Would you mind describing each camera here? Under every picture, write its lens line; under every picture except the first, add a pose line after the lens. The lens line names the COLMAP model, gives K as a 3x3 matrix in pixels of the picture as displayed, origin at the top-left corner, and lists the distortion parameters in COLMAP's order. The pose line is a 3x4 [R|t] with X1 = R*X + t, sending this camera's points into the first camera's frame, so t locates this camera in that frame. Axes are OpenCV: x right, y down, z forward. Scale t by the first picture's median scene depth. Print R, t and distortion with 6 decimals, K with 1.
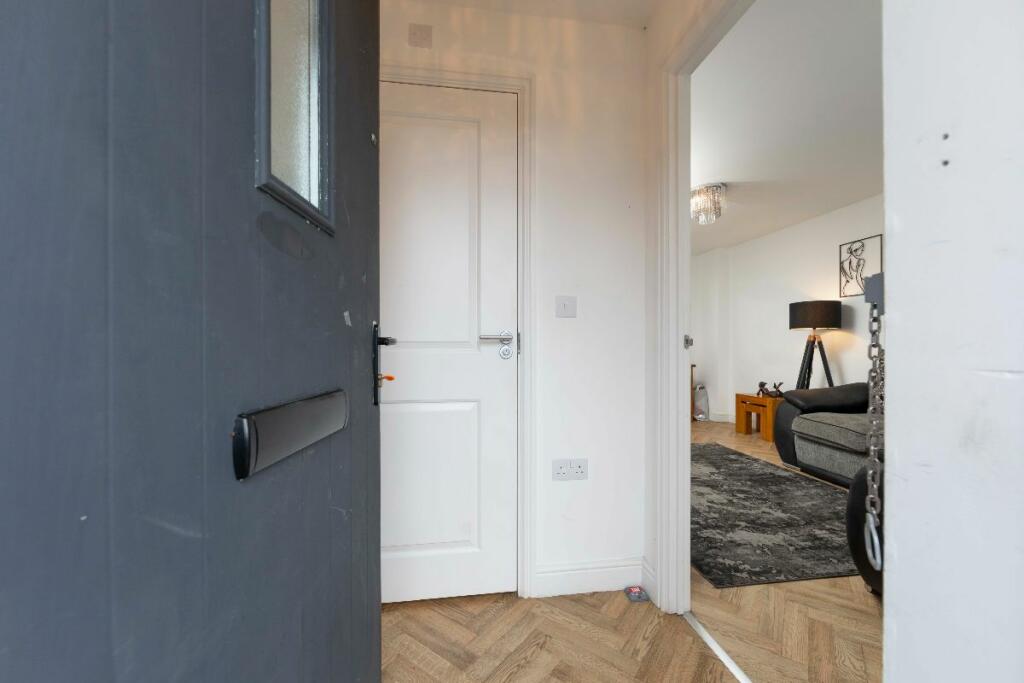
lens RADIAL K [[403.2, 0, 509.6], [0, 403.2, 345.8], [0, 0, 1]] dist [0.003102, 0.000428]
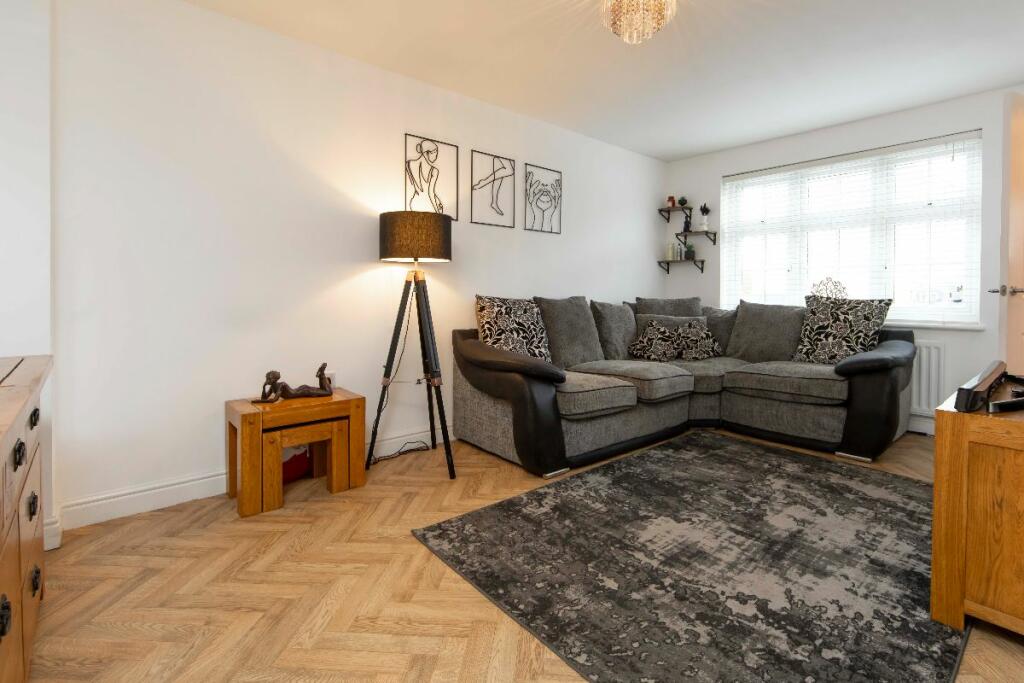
lens RADIAL K [[486.9, 0, 531.8], [0, 486.9, 296.9], [0, 0, 1]] dist [-0.003897, 0.000327]
pose [[-0.559101, -0.007895, 0.829062, 0.076522], [-0.008851, 0.999955, 0.003554, 0.011295], [-0.829053, -0.005351, -0.559145, 1.716761]]
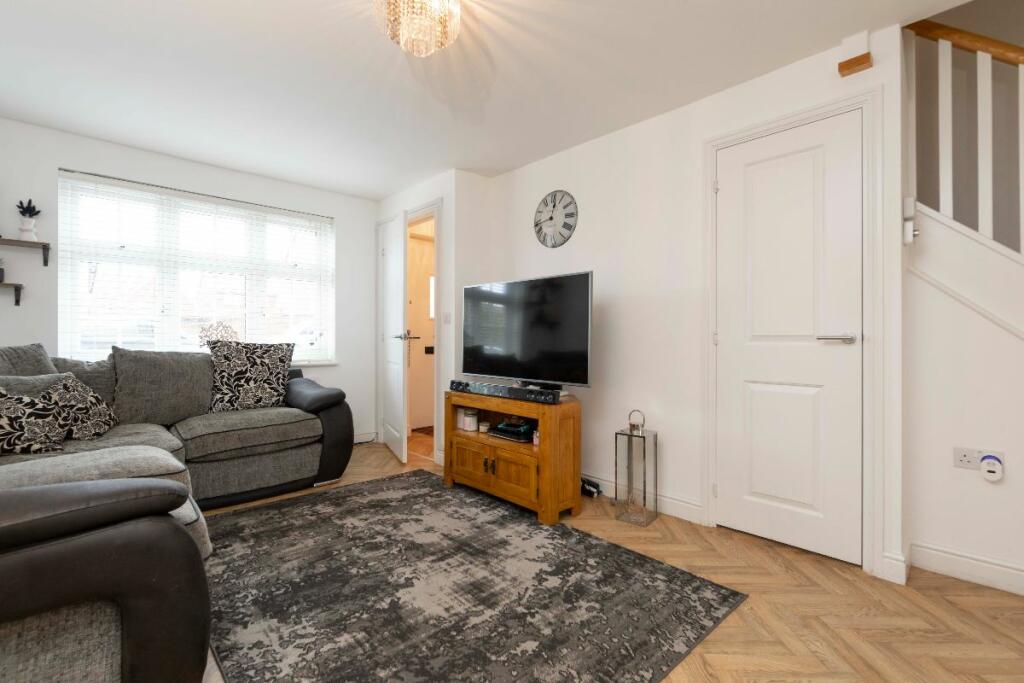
lens RADIAL K [[456.5, 0, 509.2], [0, 456.5, 328.1], [0, 0, 1]] dist [0.001148, -0.000596]
pose [[-0.816290, -0.017097, -0.577390, 0.823444], [-0.000666, 0.999589, -0.028656, 0.007336], [0.577643, -0.023007, -0.815966, 1.733143]]
